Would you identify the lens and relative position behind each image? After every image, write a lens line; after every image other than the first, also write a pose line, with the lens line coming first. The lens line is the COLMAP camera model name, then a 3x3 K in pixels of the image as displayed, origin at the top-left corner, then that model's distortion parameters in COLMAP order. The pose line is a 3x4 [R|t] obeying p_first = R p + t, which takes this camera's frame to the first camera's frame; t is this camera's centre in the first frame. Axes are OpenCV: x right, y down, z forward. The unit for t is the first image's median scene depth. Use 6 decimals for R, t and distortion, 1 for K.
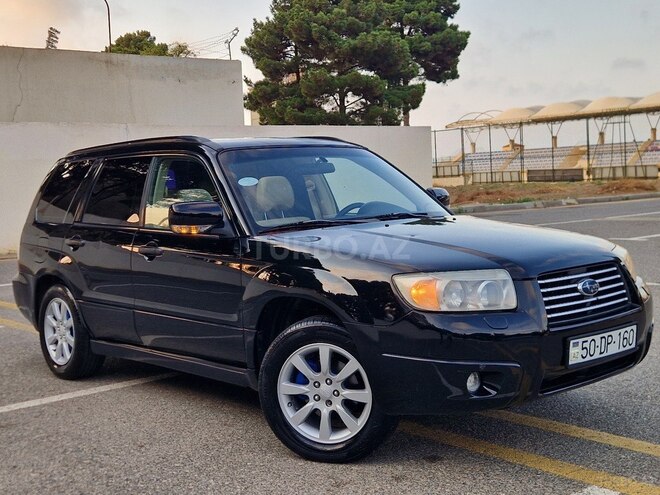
lens RADIAL K [[910.1, 0, 317.9], [0, 910.1, 245.1], [0, 0, 1]] dist [0.083563, -0.047583]
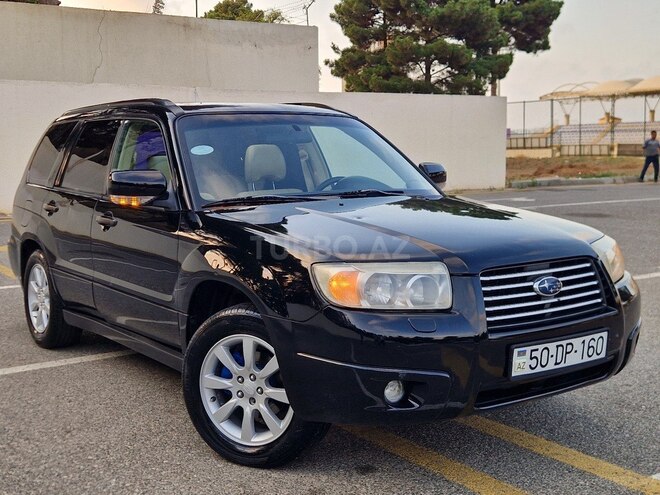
lens RADIAL K [[880.4, 0, 322.2], [0, 880.4, 244.1], [0, 0, 1]] dist [0.079181, -0.028326]
pose [[0.994102, 0.041608, -0.100149, 0.132996], [-0.037654, 0.998447, 0.041060, -0.015810], [0.101702, -0.037047, 0.994125, 0.122892]]
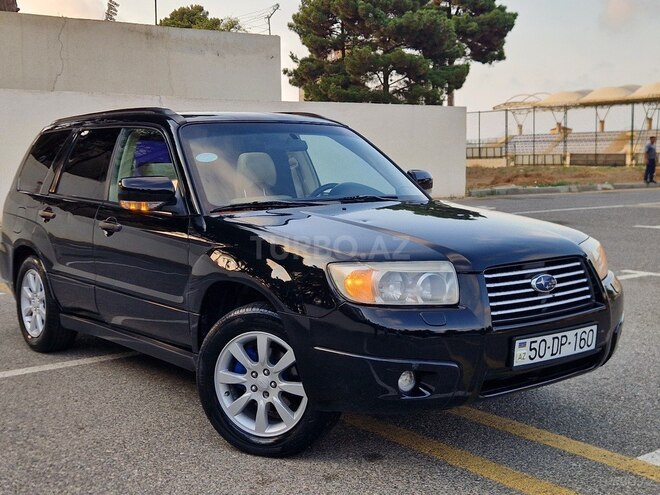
lens RADIAL K [[883.0, 0, 324.5], [0, 883.0, 256.6], [0, 0, 1]] dist [0.075382, -0.004379]
pose [[0.998257, 0.036626, -0.046279, 0.091028], [-0.034673, 0.998502, 0.042316, -0.009092], [0.047760, -0.040637, 0.998032, 0.074220]]
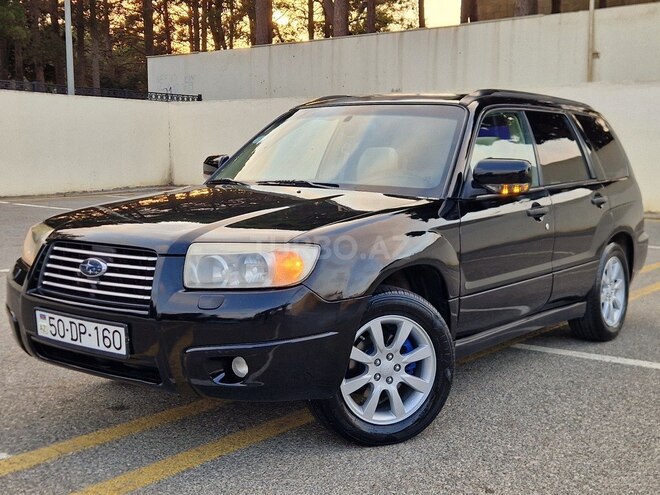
lens RADIAL K [[912.9, 0, 332.9], [0, 912.9, 246.6], [0, 0, 1]] dist [0.083506, -0.048149]
pose [[0.191186, 0.145858, -0.970656, 0.963371], [-0.092713, 0.987160, 0.130077, -0.089500], [0.977165, 0.065123, 0.202254, 0.837894]]
